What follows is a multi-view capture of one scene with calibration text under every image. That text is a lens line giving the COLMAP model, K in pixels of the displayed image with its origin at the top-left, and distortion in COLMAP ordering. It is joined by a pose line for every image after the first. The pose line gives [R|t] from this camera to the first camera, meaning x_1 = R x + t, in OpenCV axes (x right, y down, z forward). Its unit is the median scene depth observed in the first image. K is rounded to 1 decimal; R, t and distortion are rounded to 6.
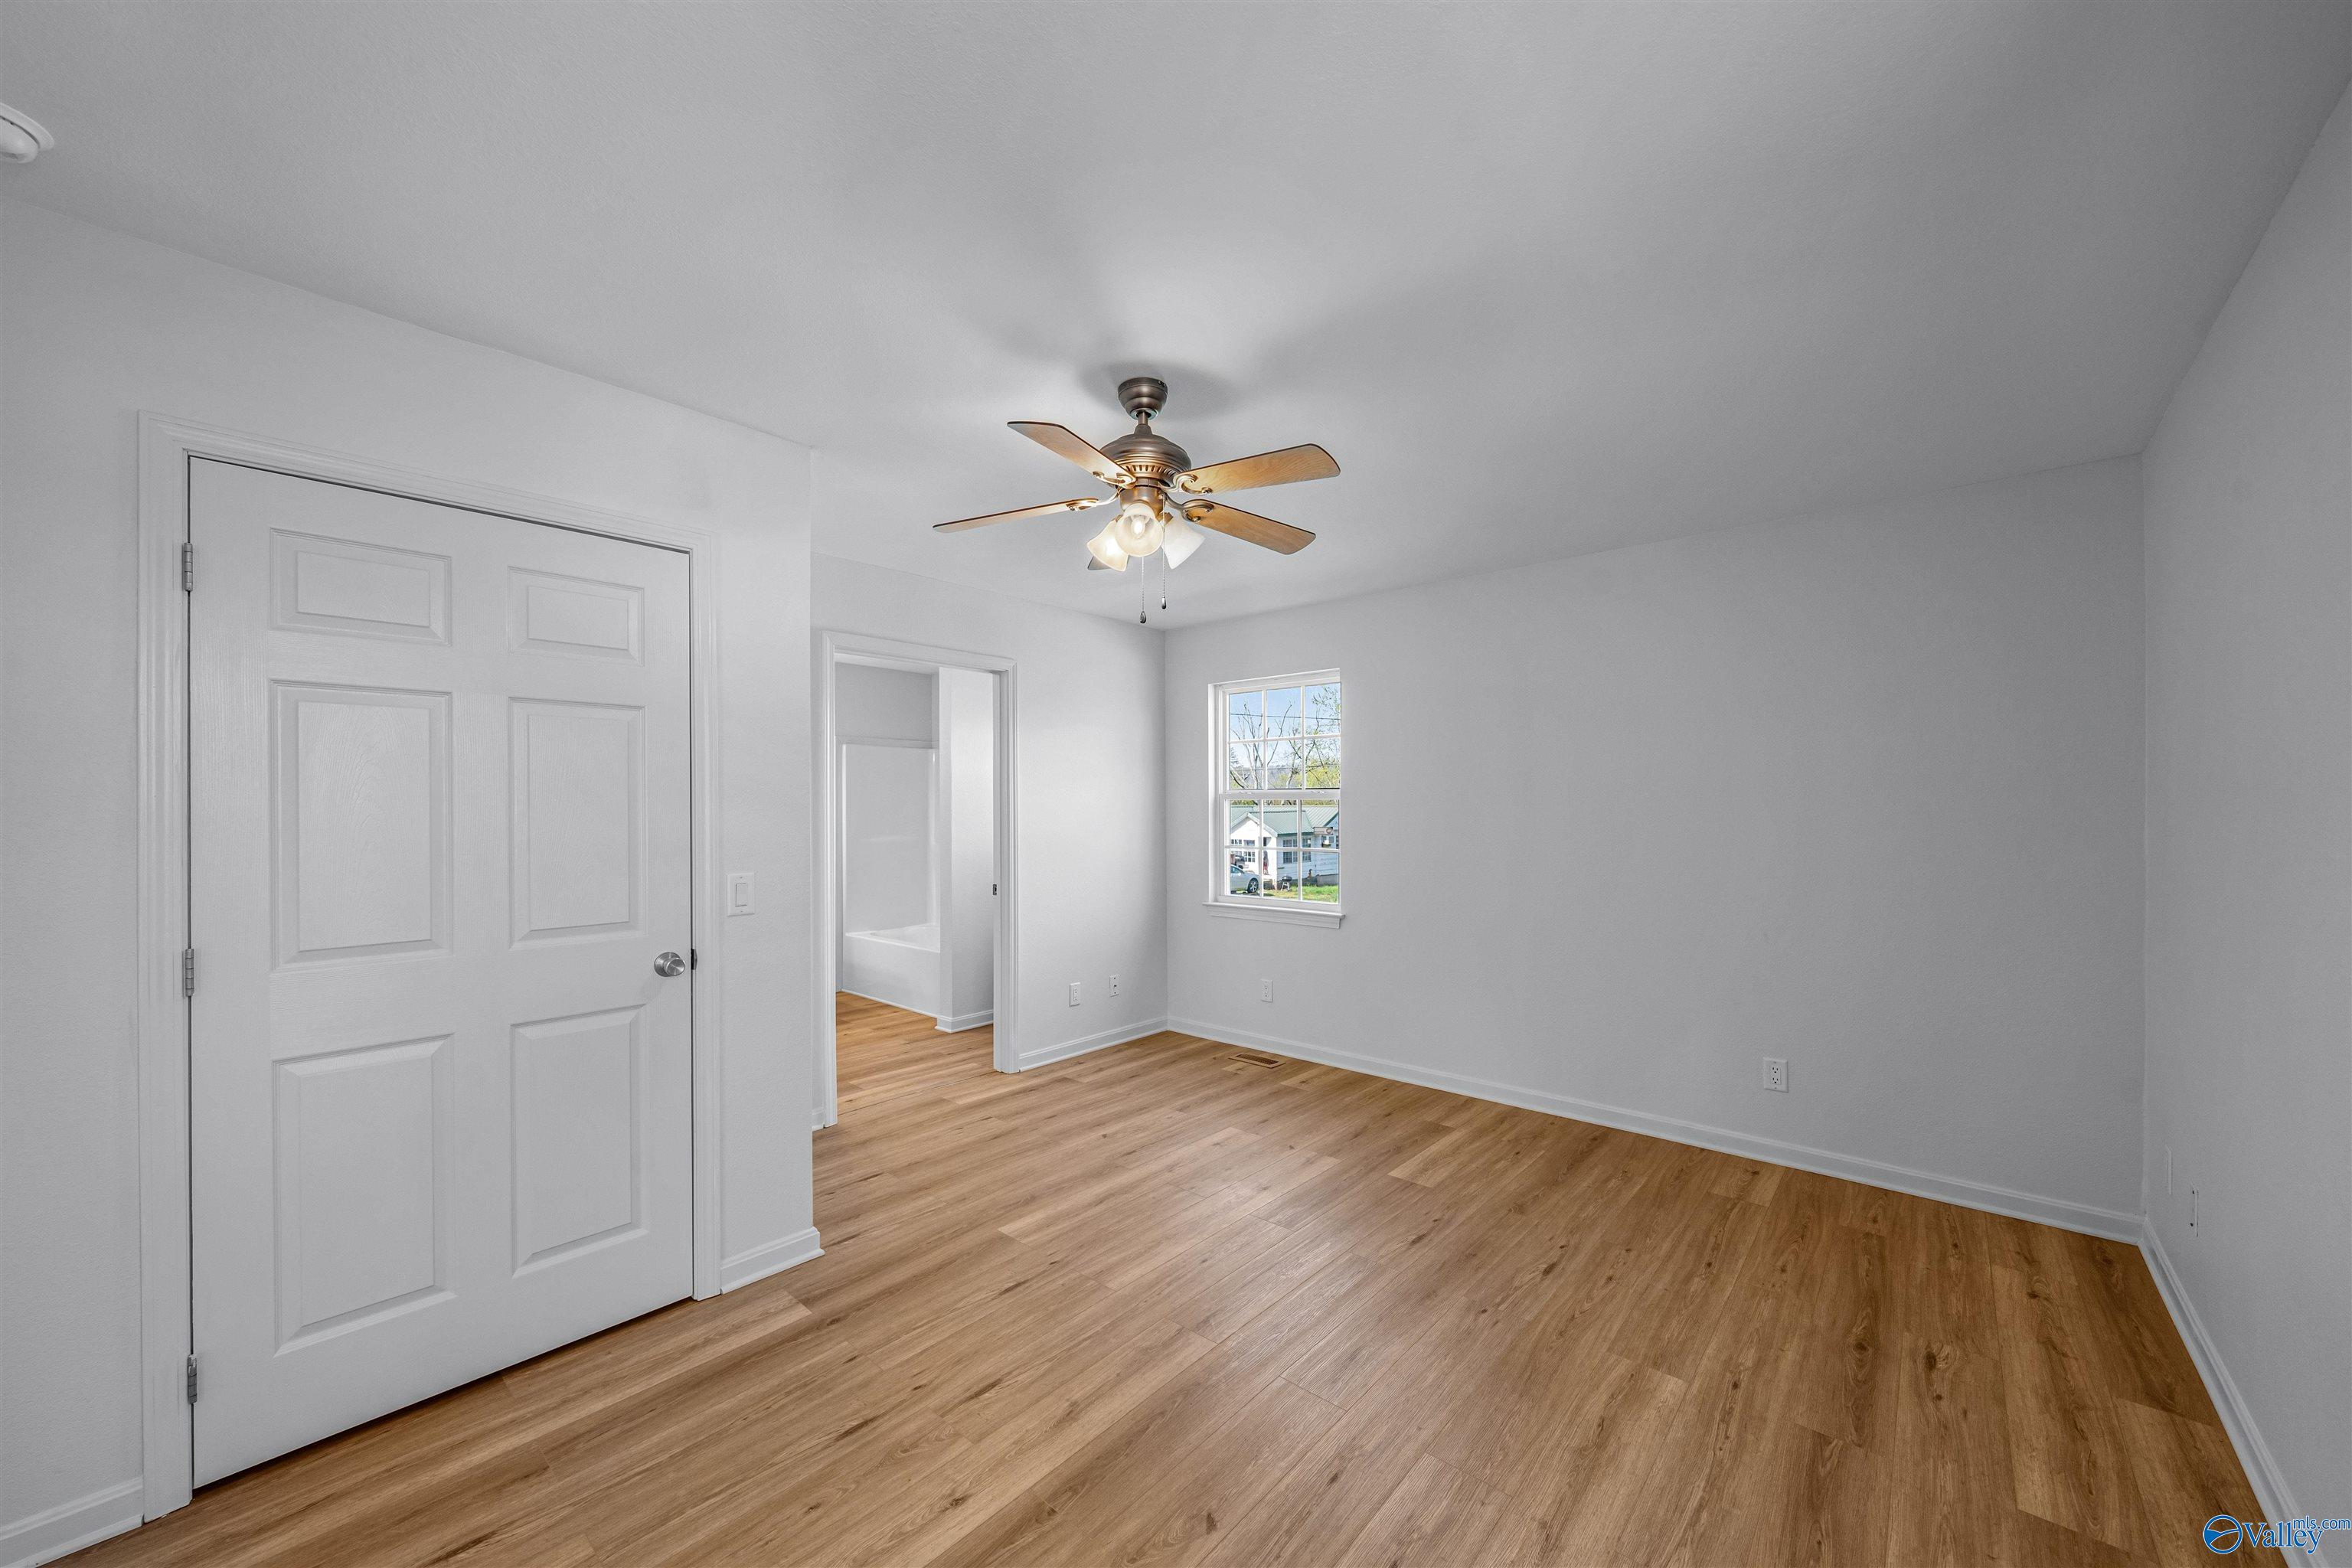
lens RADIAL K [[888.1, 0, 1198.4], [0, 888.1, 805.9], [0, 0, 1]] dist [-0.000079, -0.000129]
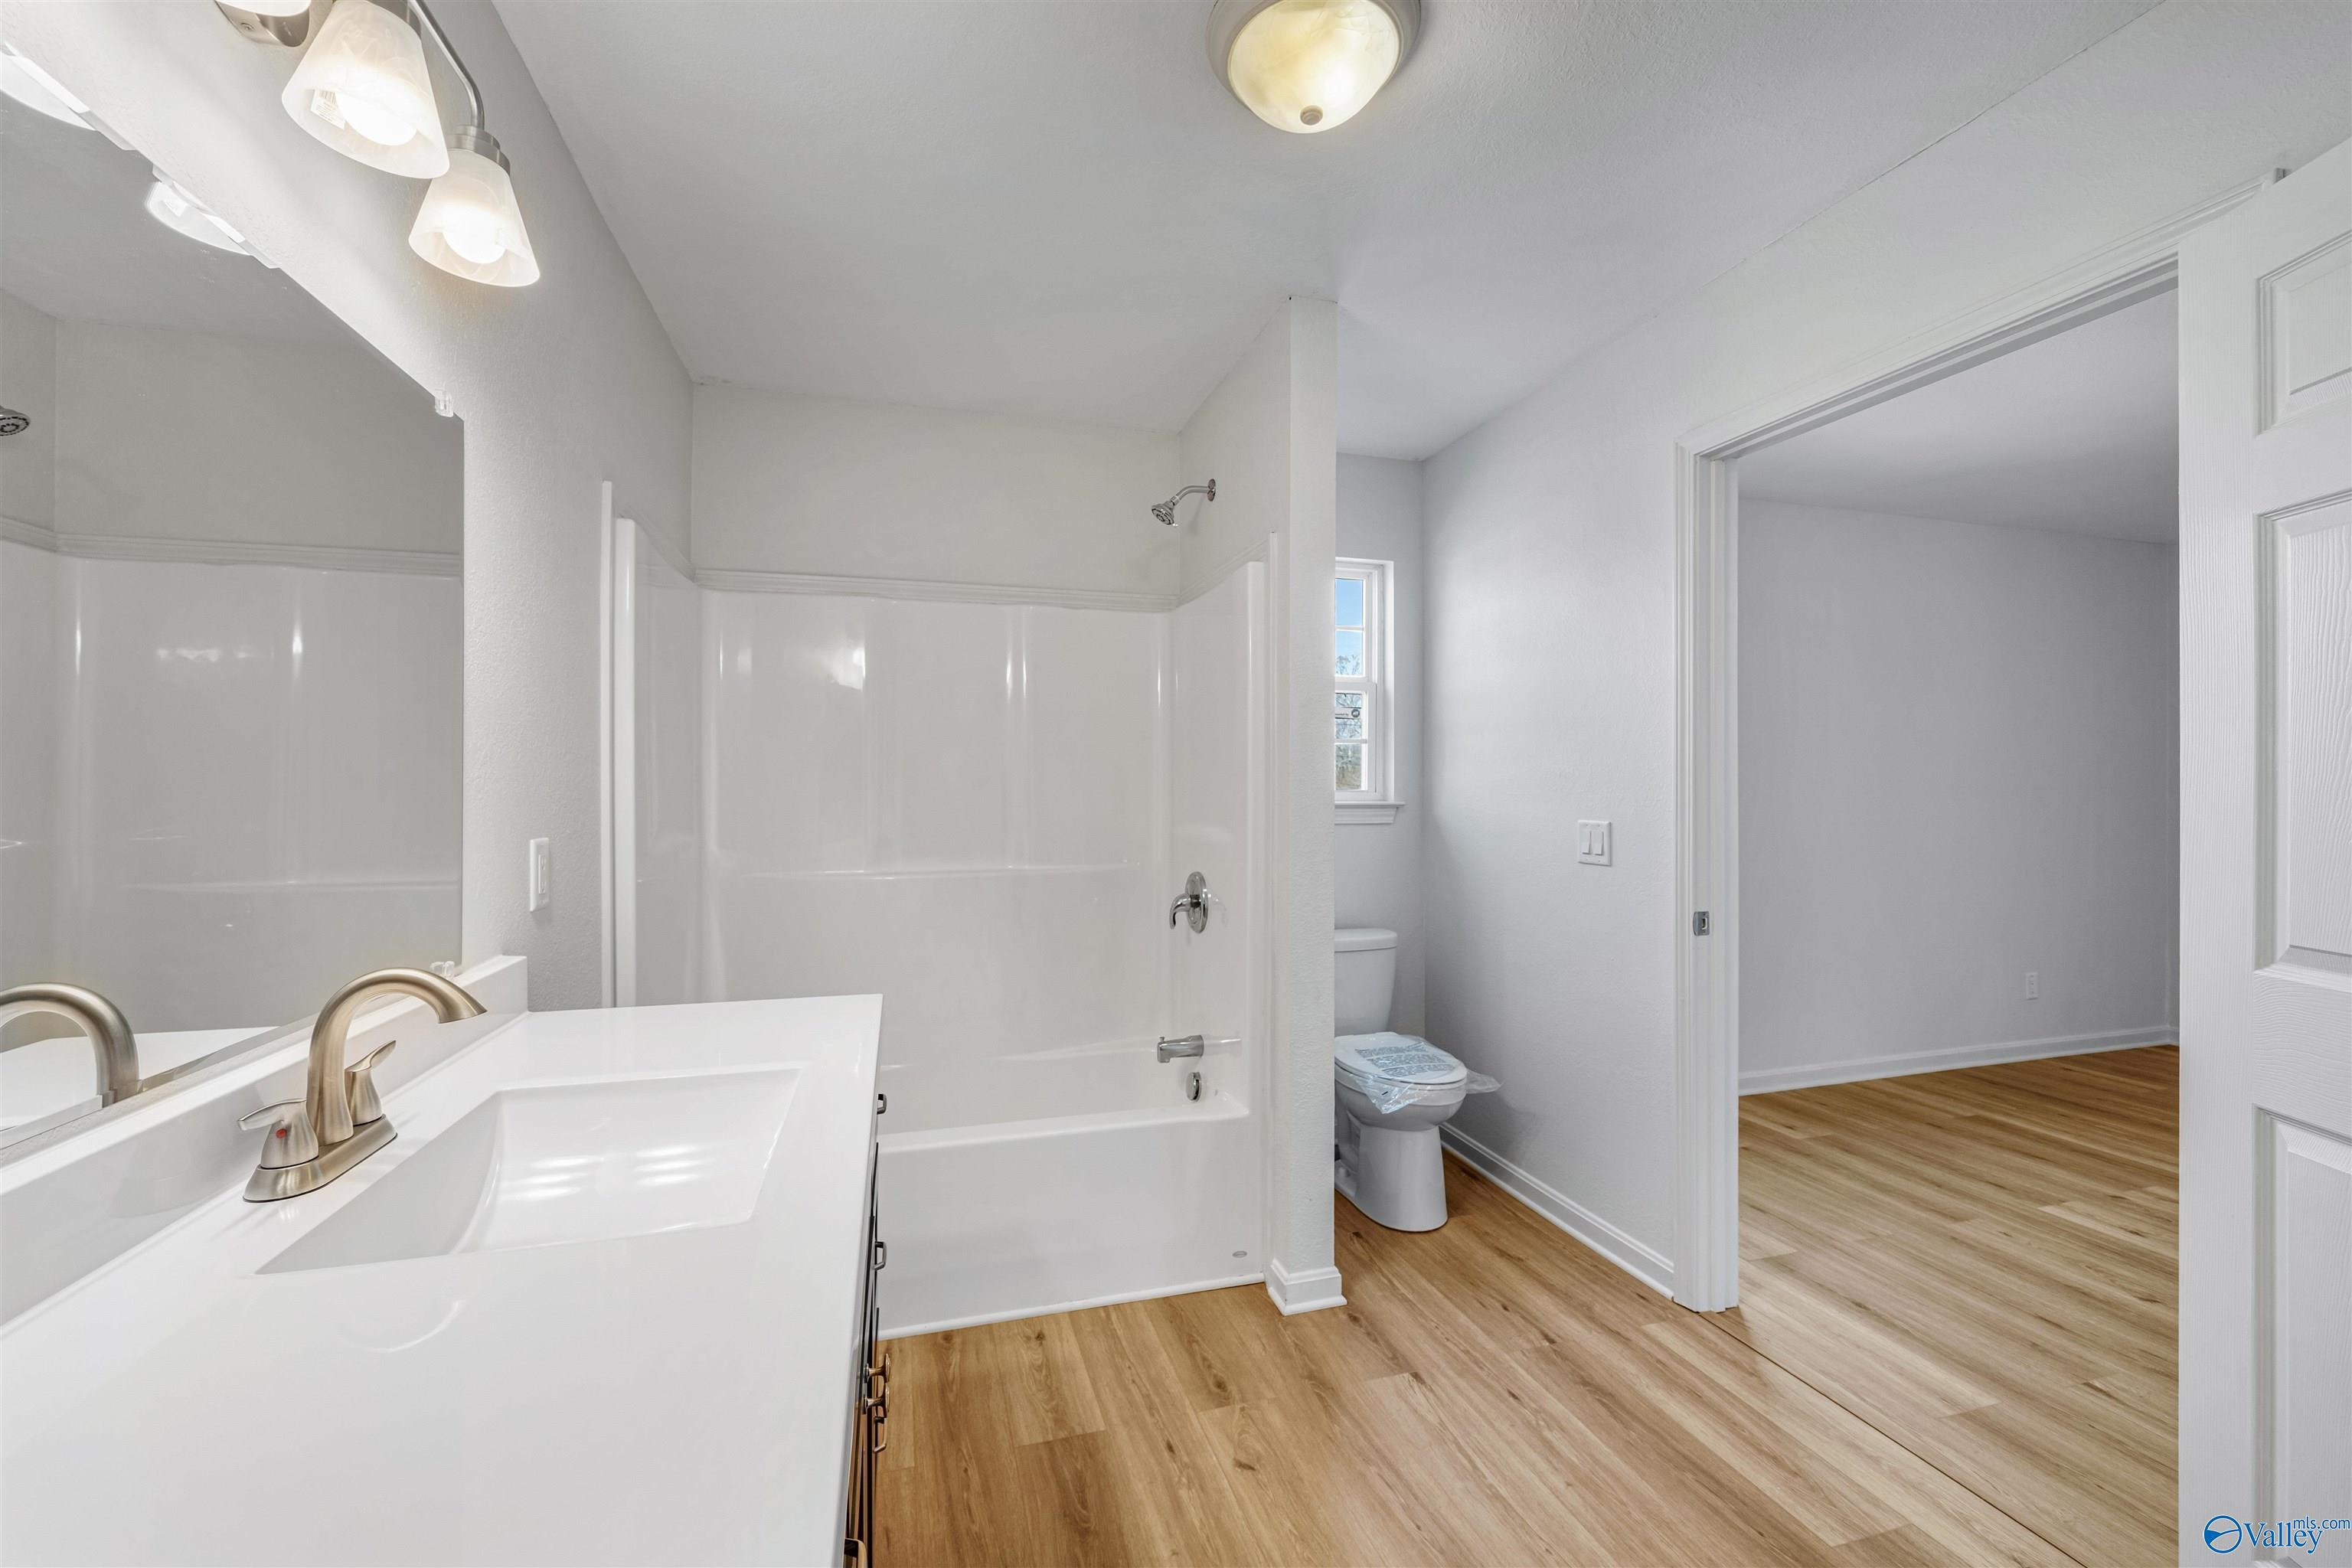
lens RADIAL K [[932.6, 0, 1178.4], [0, 932.6, 789.7], [0, 0, 1]] dist [-0.002205, 0.000576]
pose [[0.545909, 0.003990, 0.837835, -1.189328], [0.001853, 0.999980, -0.005970, 0.056805], [-0.837842, 0.004812, 0.545891, 1.495403]]
